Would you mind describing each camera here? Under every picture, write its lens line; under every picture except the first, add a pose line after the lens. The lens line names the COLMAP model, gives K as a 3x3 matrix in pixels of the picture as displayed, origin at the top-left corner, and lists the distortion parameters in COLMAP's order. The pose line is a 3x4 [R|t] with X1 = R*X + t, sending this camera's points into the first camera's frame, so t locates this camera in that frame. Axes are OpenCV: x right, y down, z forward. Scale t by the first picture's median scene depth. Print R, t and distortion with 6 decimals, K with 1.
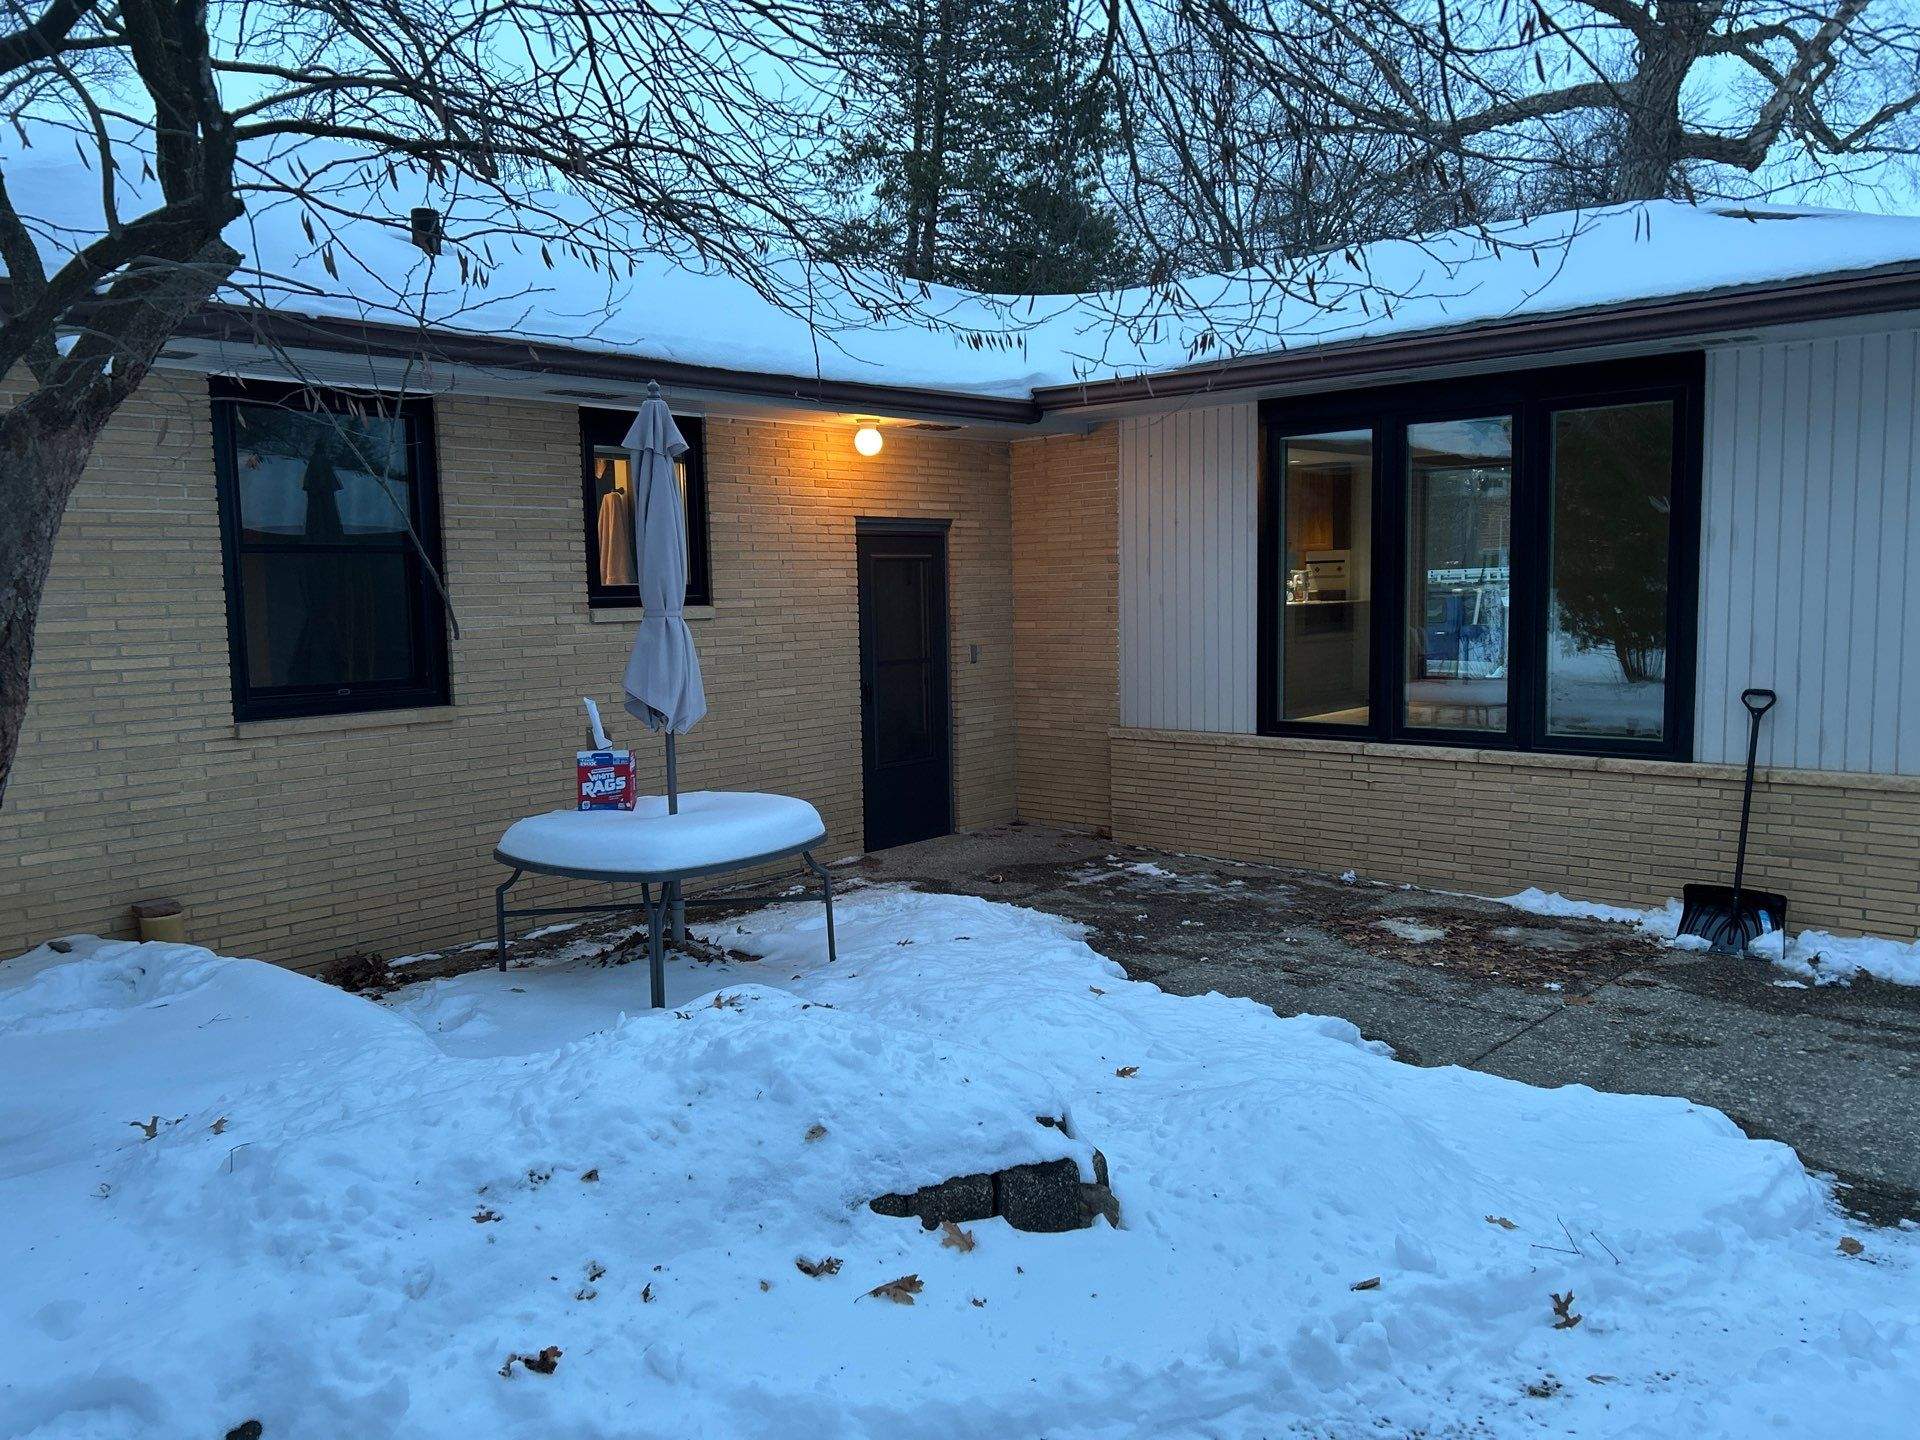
lens RADIAL K [[1437.1, 0, 959.2], [0, 1437.1, 706.5], [0, 0, 1]] dist [0.066468, -0.061306]
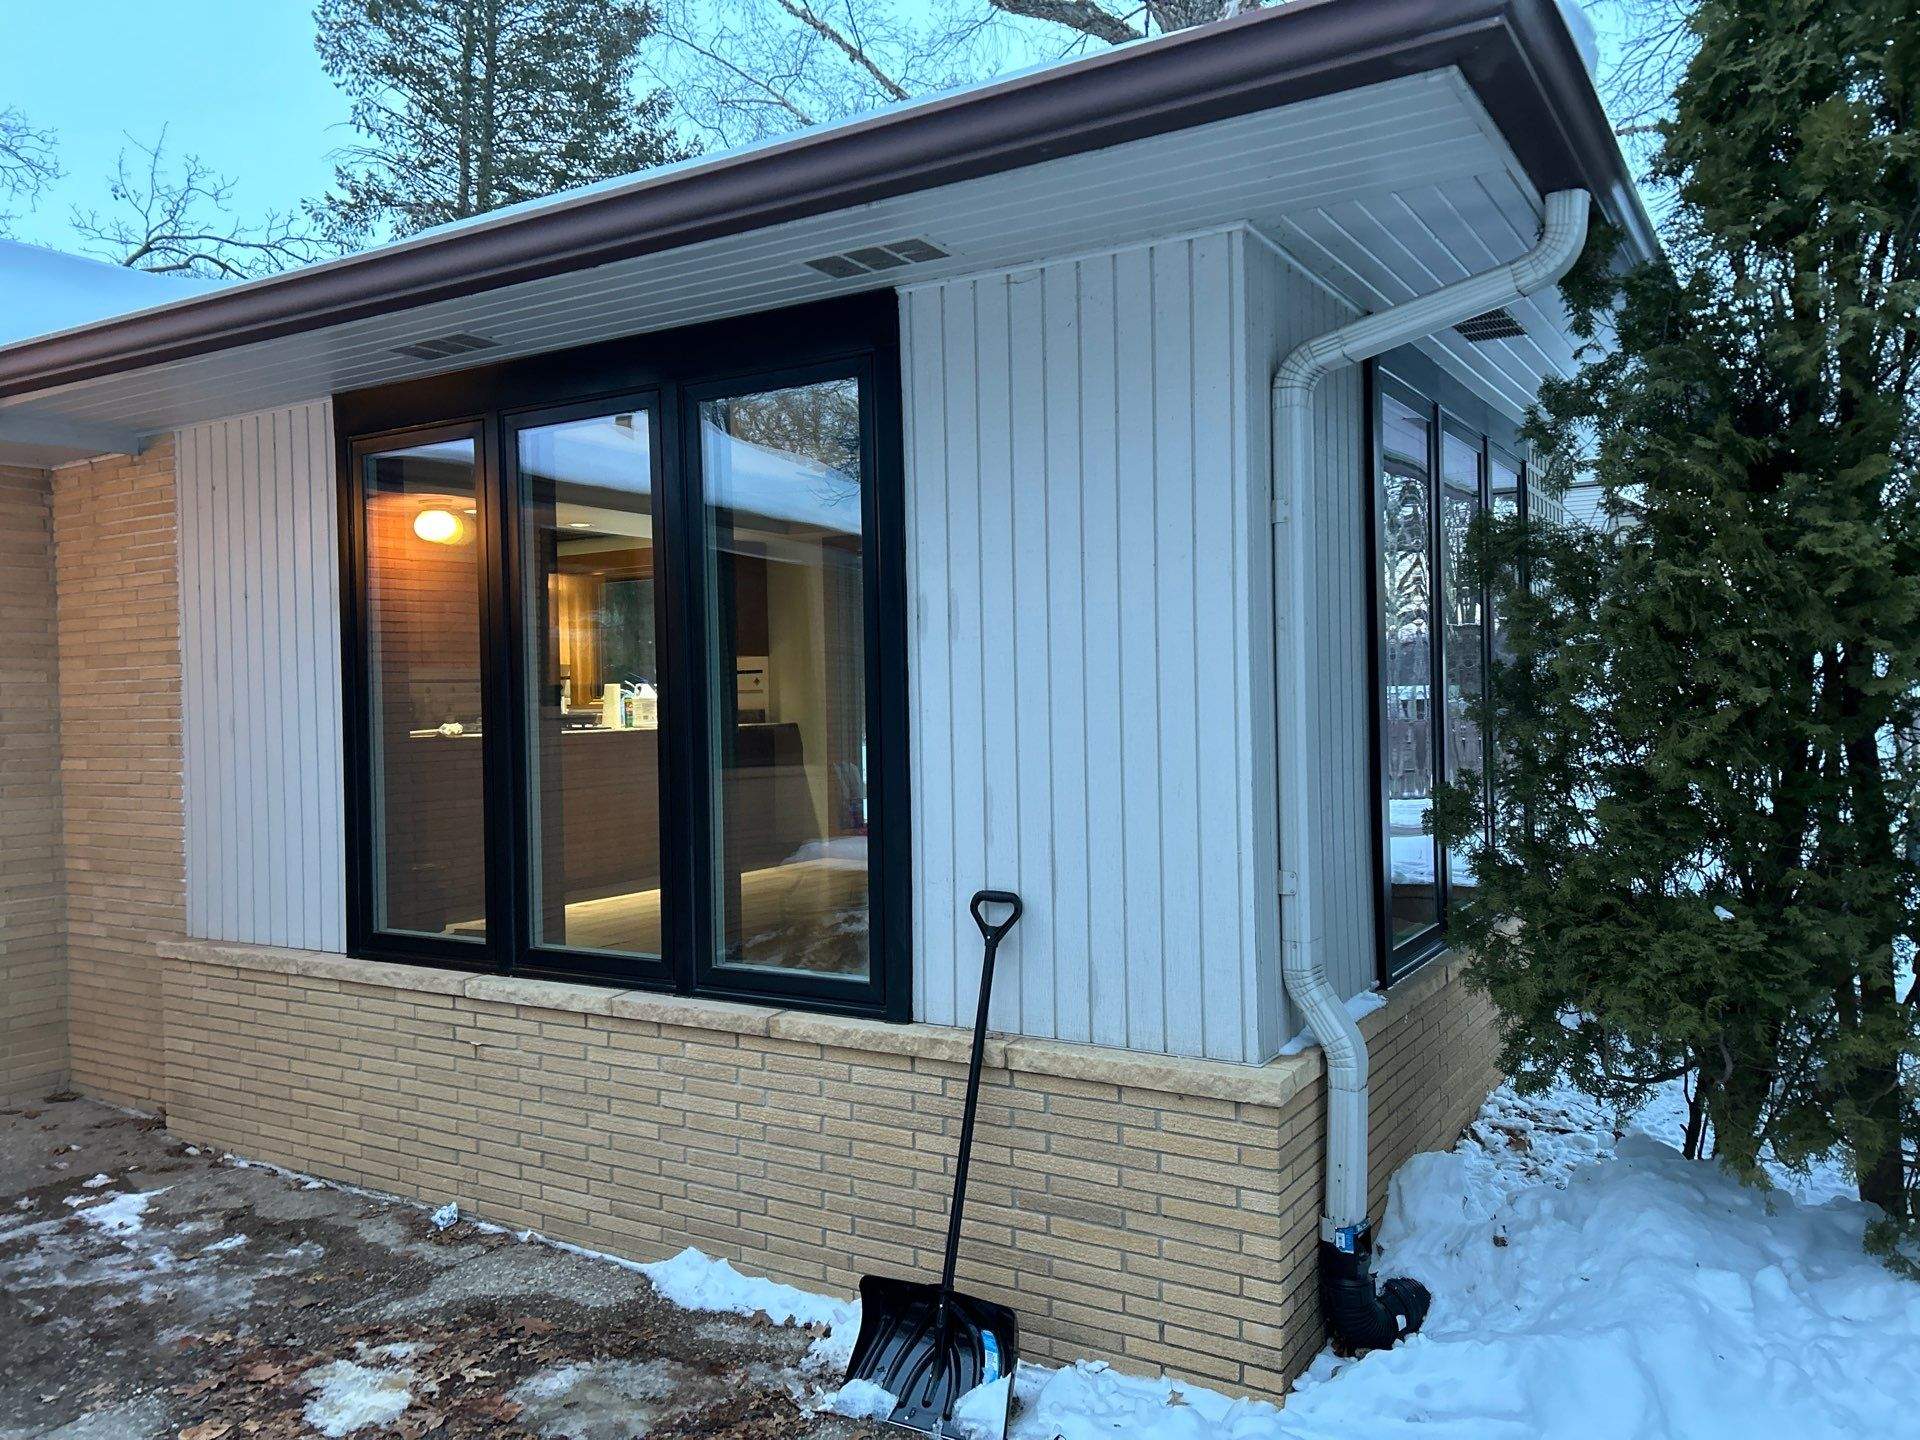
lens RADIAL K [[1437.1, 0, 959.2], [0, 1437.1, 706.5], [0, 0, 1]] dist [0.066468, -0.061306]
pose [[0.982687, -0.000212, 0.185274, 0.389918], [0.015544, 0.996568, -0.081300, -0.033319], [-0.184621, 0.082772, 0.979318, 0.421310]]
